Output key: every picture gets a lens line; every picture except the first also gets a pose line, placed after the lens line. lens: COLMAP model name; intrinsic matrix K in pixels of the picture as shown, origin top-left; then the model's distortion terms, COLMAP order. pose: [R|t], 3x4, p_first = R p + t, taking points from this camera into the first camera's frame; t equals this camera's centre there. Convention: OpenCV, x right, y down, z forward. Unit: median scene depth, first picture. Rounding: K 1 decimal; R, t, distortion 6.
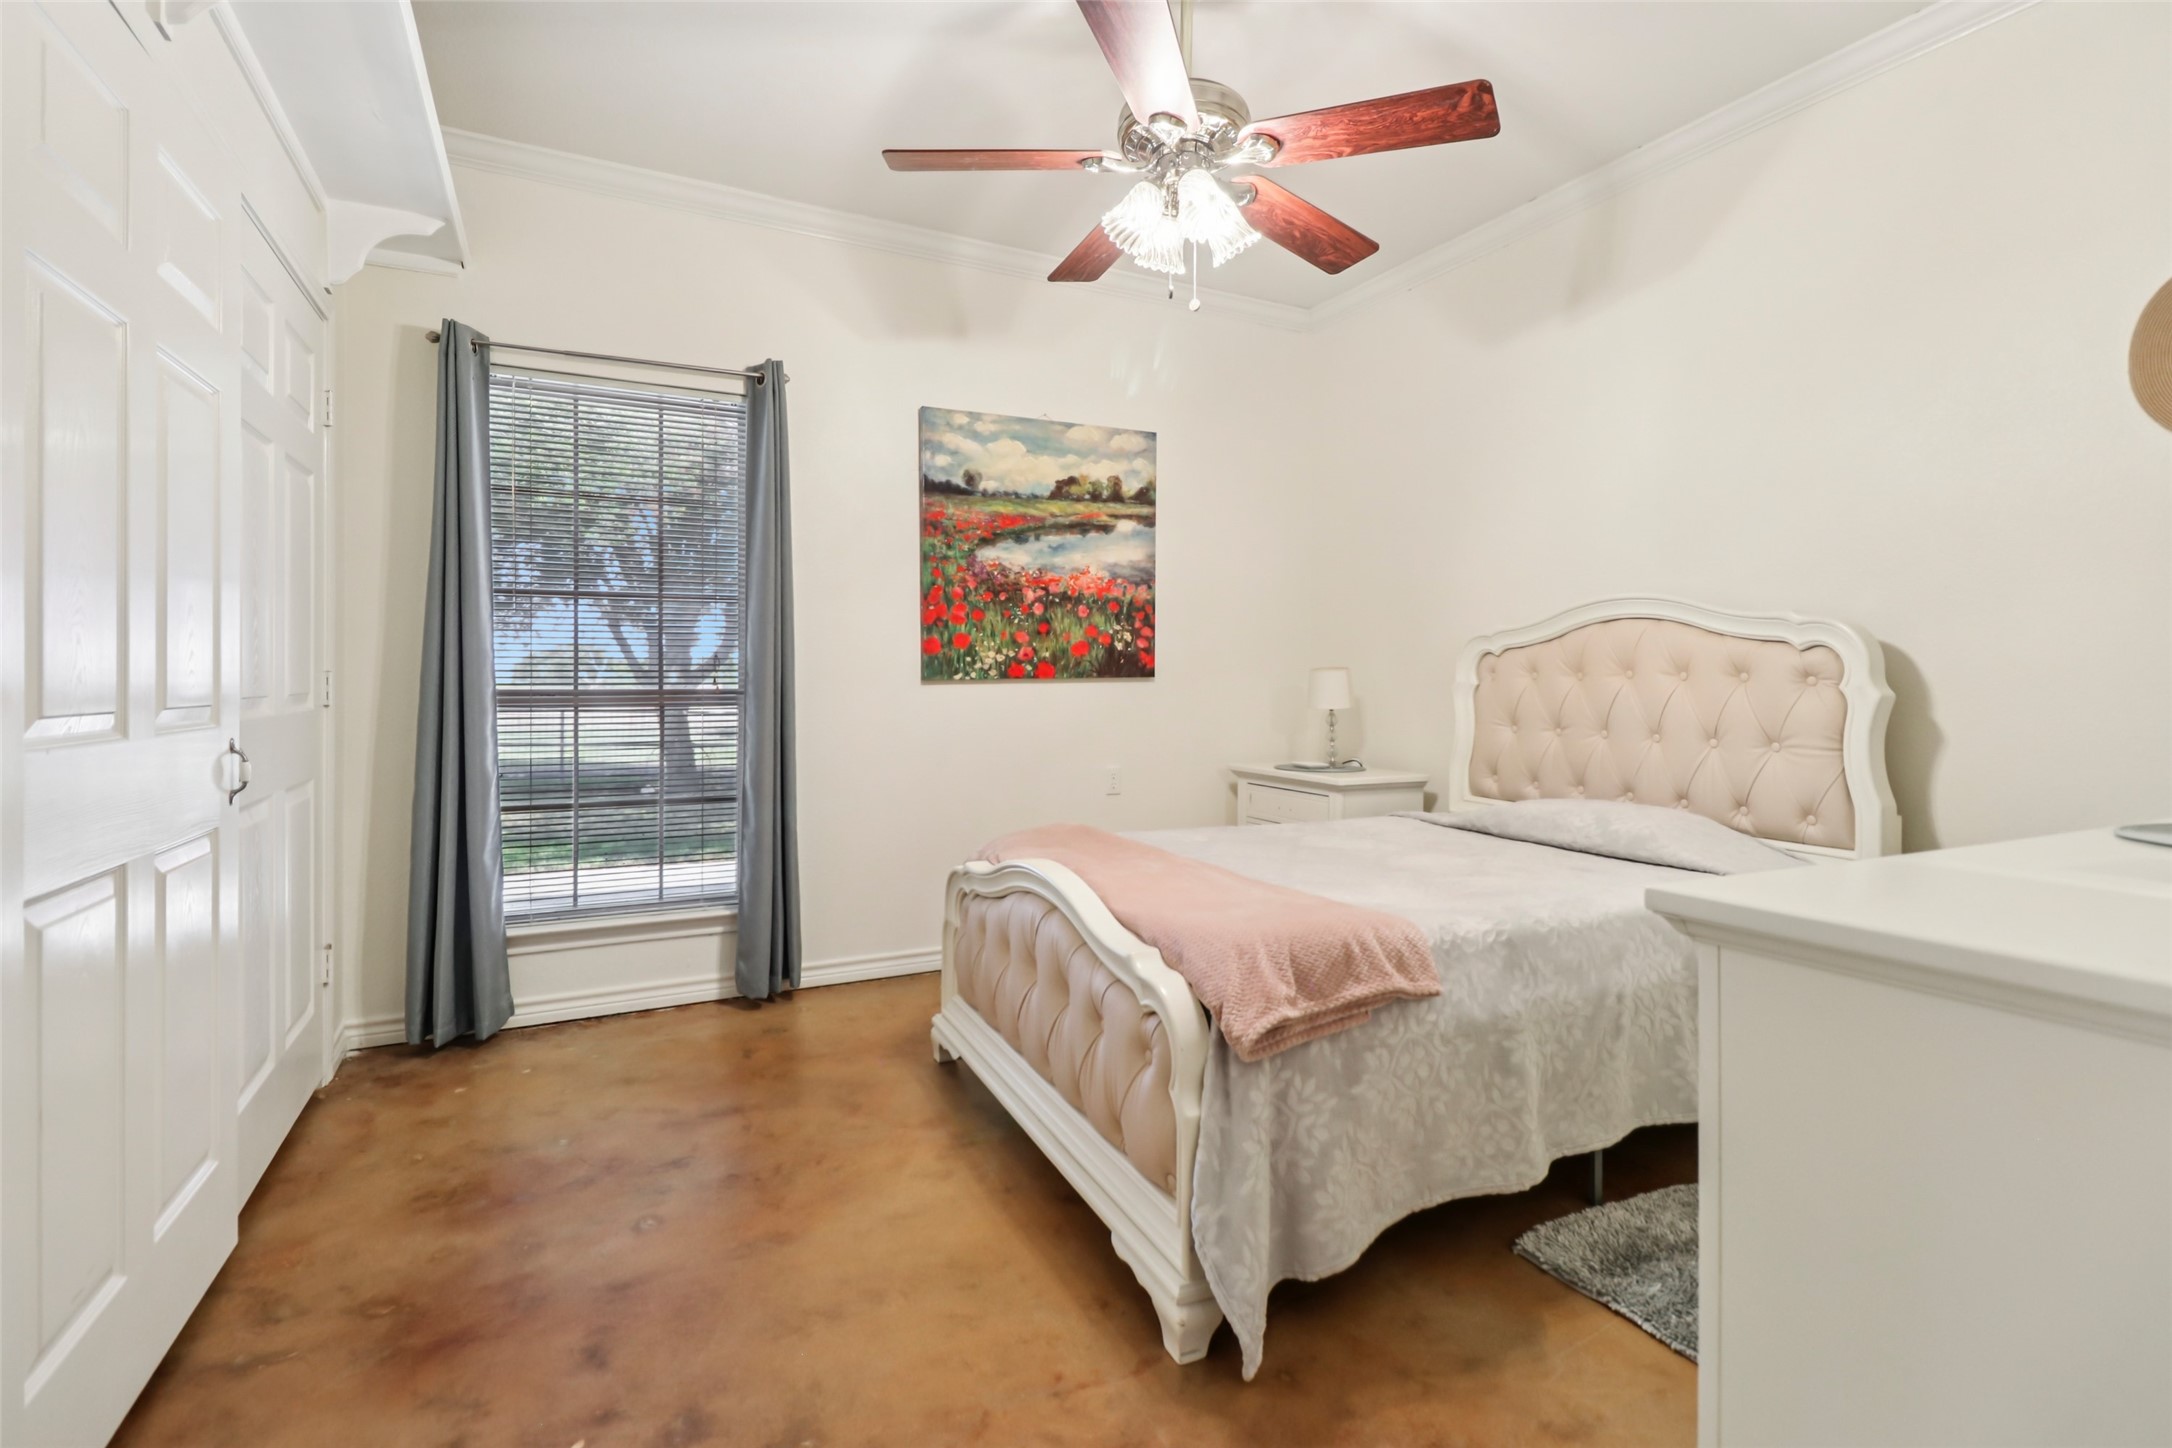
lens RADIAL K [[1001.4, 0, 1069.4], [0, 1001.4, 702.3], [0, 0, 1]] dist [0.019188, -0.011854]
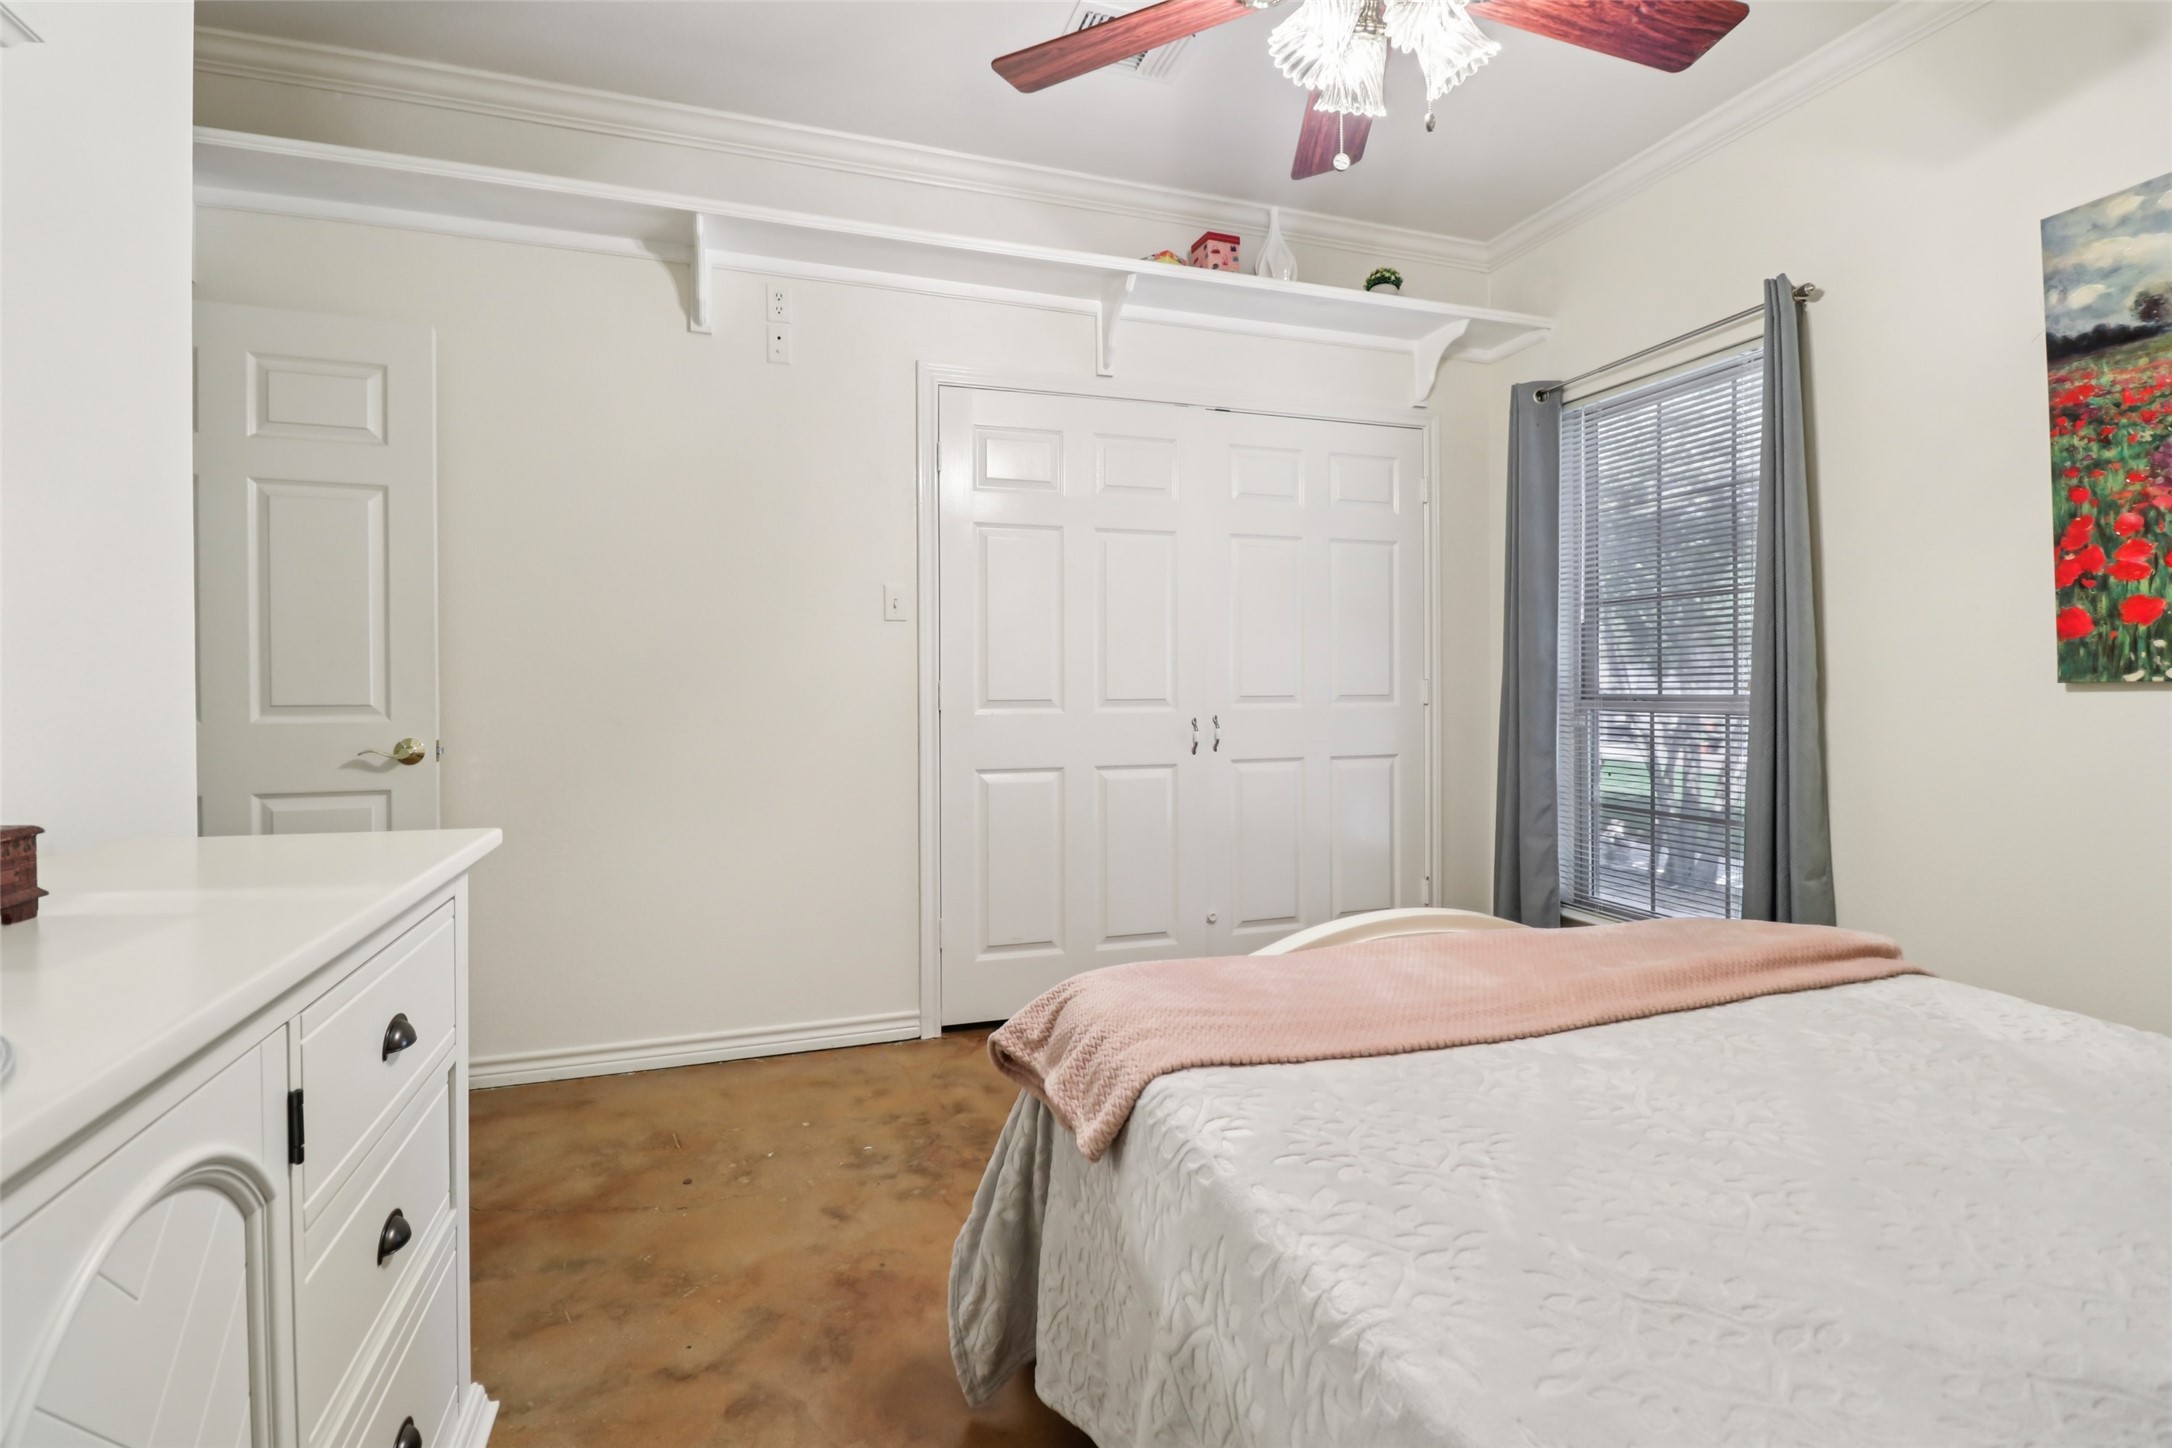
lens RADIAL K [[1001.4, 0, 1069.4], [0, 1001.4, 702.3], [0, 0, 1]] dist [0.019188, -0.011854]
pose [[-0.125182, 0.016166, -0.992002, 0.510709], [-0.018746, 0.999650, 0.018656, -0.011117], [0.991957, 0.020931, -0.124835, 0.503466]]
